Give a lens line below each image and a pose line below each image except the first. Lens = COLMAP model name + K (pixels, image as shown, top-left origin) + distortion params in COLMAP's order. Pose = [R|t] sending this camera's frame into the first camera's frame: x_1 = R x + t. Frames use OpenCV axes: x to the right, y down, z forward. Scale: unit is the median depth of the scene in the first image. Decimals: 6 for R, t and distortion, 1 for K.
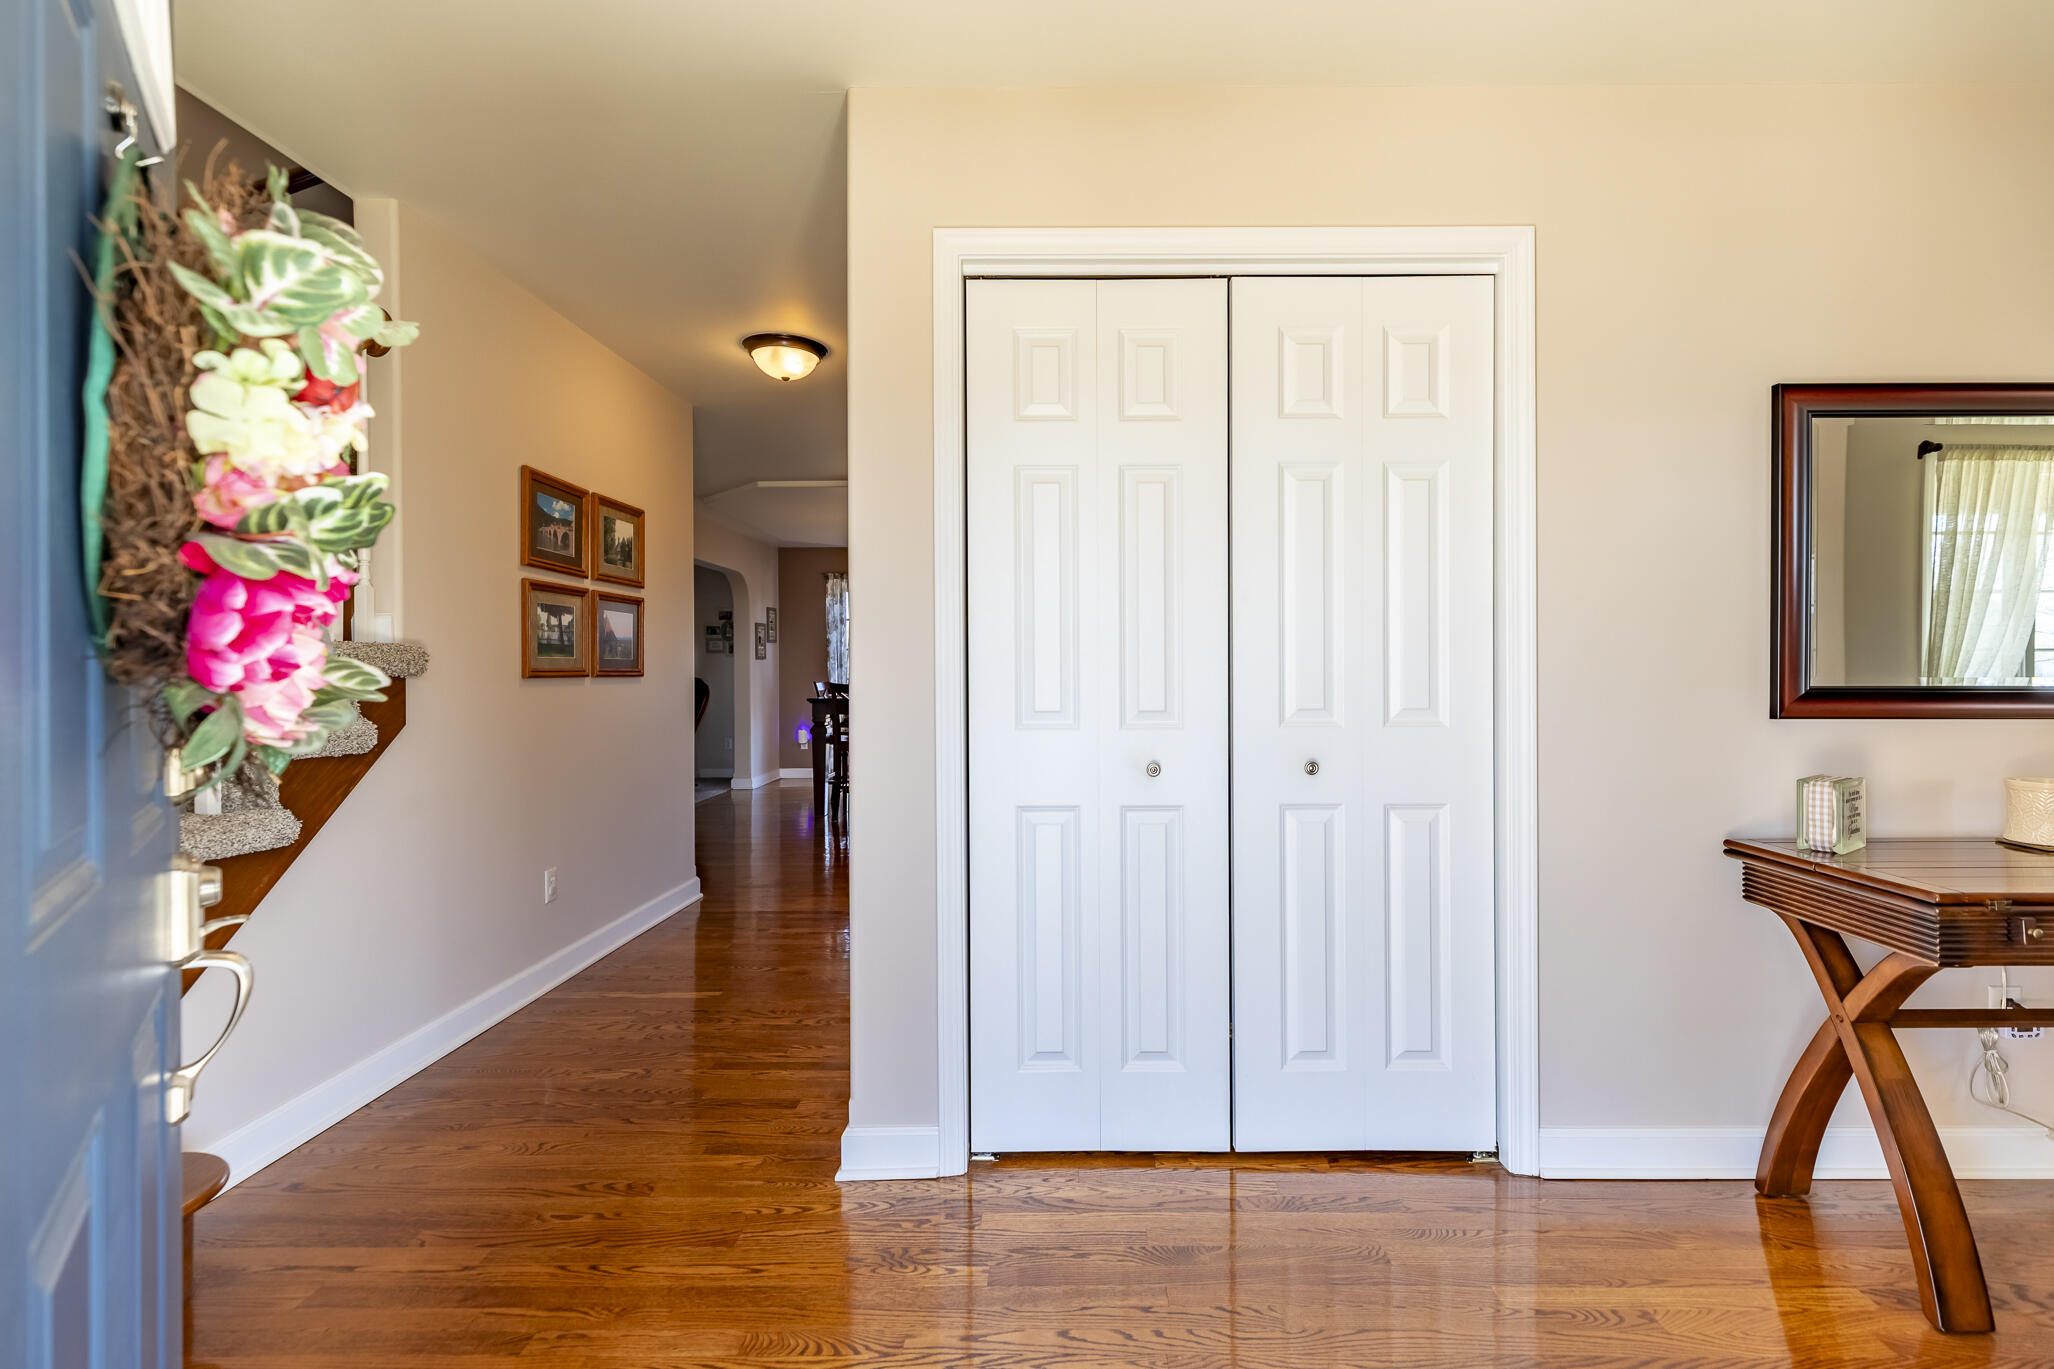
lens RADIAL K [[908.8, 0, 1043.0], [0, 908.8, 674.9], [0, 0, 1]] dist [0.015061, -0.000780]
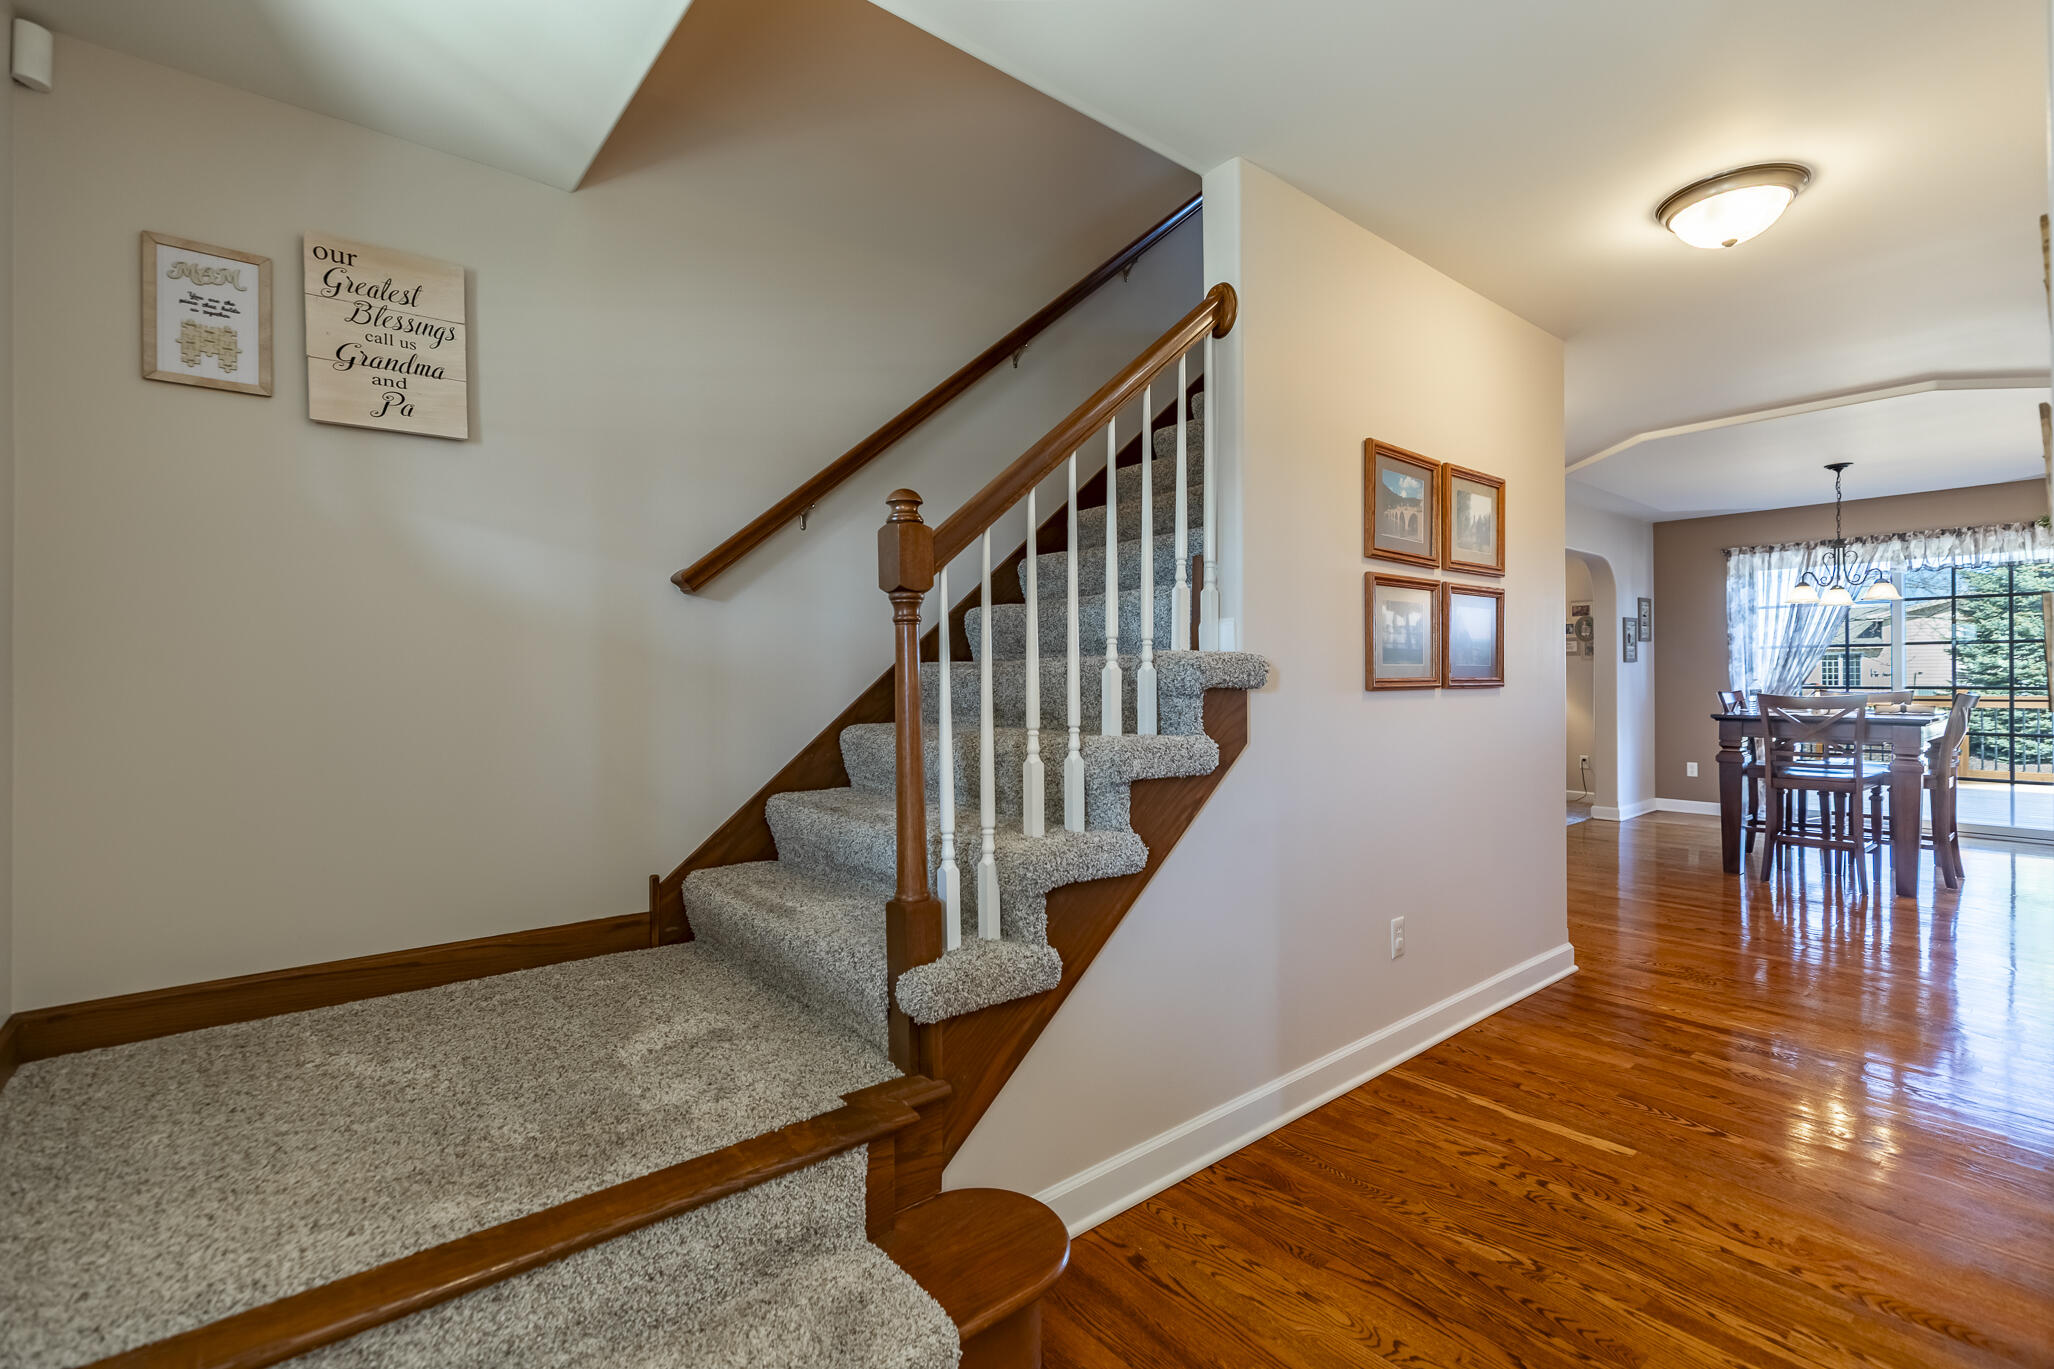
lens RADIAL K [[918.1, 0, 1032.8], [0, 918.1, 671.7], [0, 0, 1]] dist [0.005949, -0.000972]
pose [[0.651423, -0.003866, -0.758705, -0.117679], [-0.001950, 0.999975, -0.006769, -0.006536], [0.758712, 0.005889, 0.651400, 0.198740]]
